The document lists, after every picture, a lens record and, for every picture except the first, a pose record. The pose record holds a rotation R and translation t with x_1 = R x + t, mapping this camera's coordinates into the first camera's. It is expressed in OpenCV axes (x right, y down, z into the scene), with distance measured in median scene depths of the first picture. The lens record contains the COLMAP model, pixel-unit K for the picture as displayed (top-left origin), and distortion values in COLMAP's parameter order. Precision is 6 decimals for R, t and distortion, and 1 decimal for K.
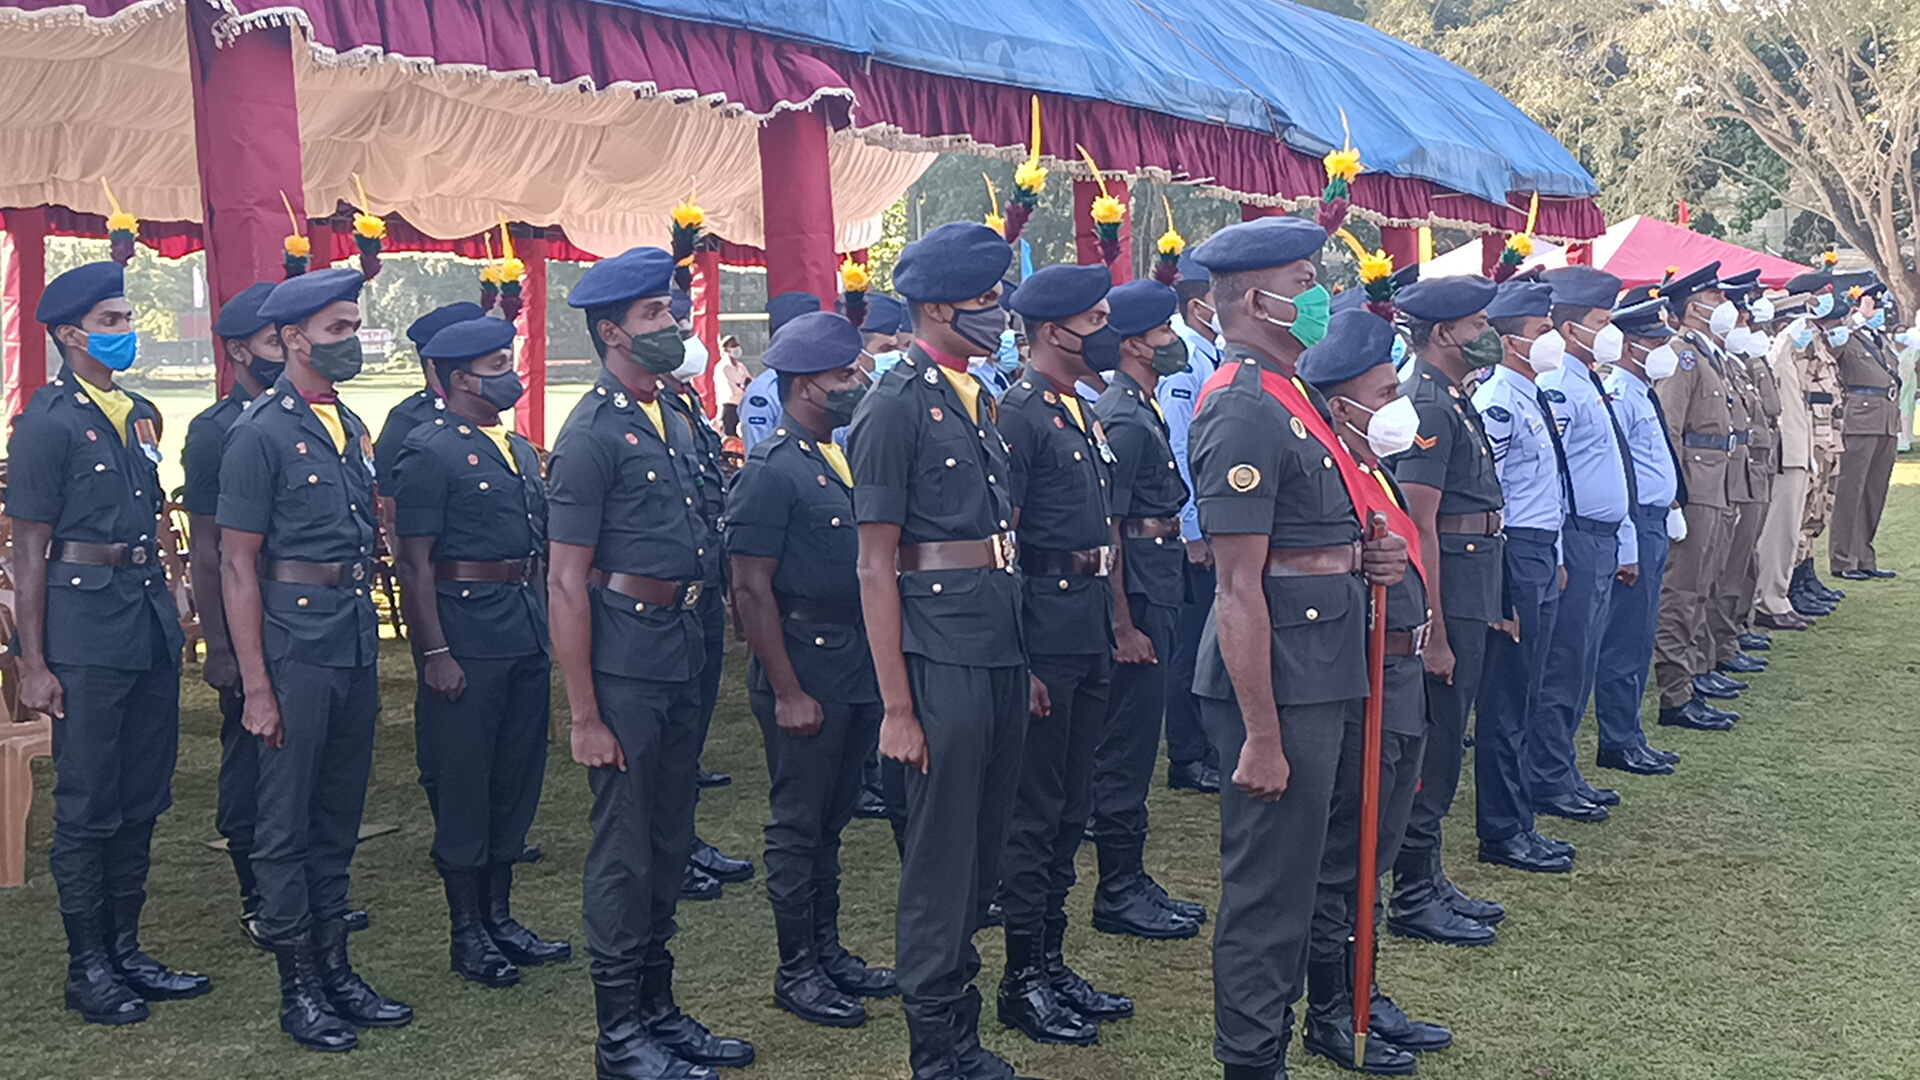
lens RADIAL K [[2194.1, 0, 960.0], [0, 2194.1, 540.0], [0, 0, 1]] dist [0.058940, 0.056789]
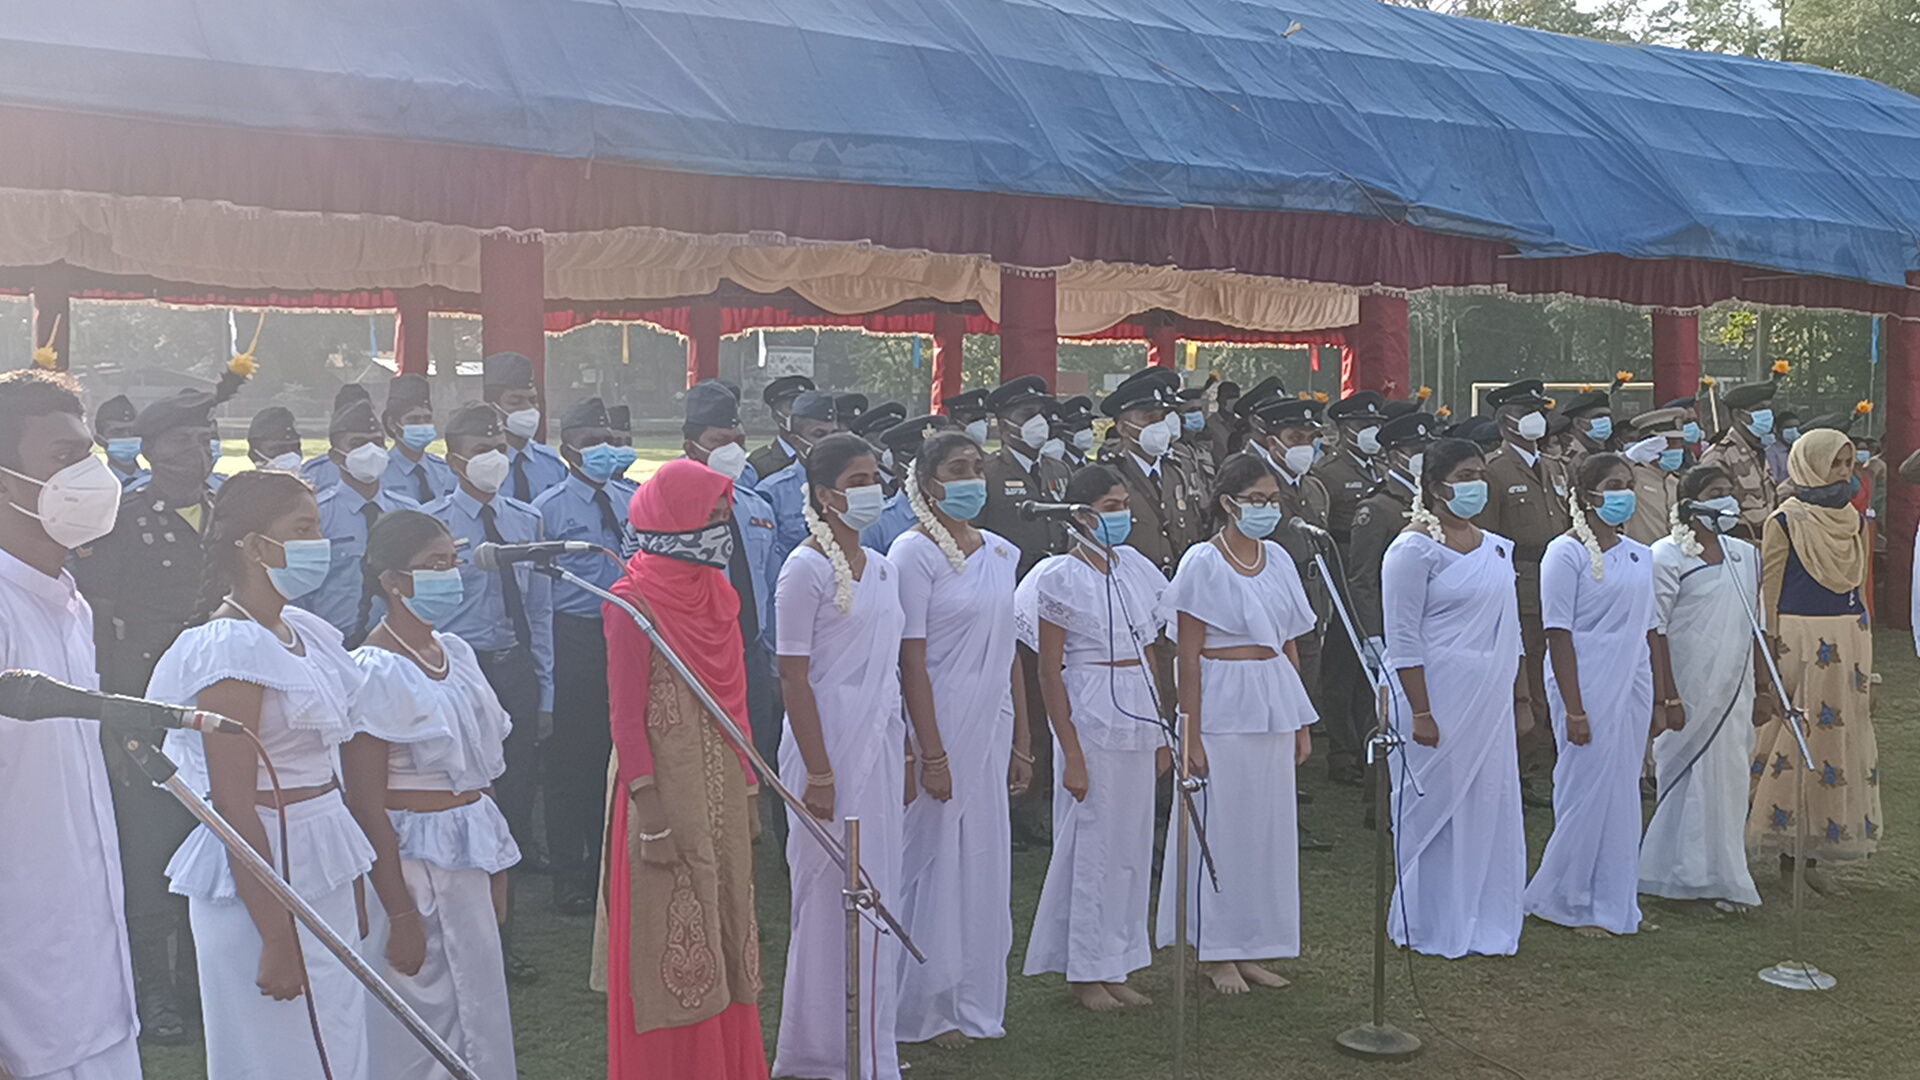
lens RADIAL K [[2194.1, 0, 960.0], [0, 2194.1, 540.0], [0, 0, 1]] dist [0.058940, 0.056789]
pose [[0.891415, 0.059445, -0.449272, 0.332185], [-0.070973, 0.997439, -0.008845, -0.021757], [0.447595, 0.039771, 0.893351, 0.072488]]
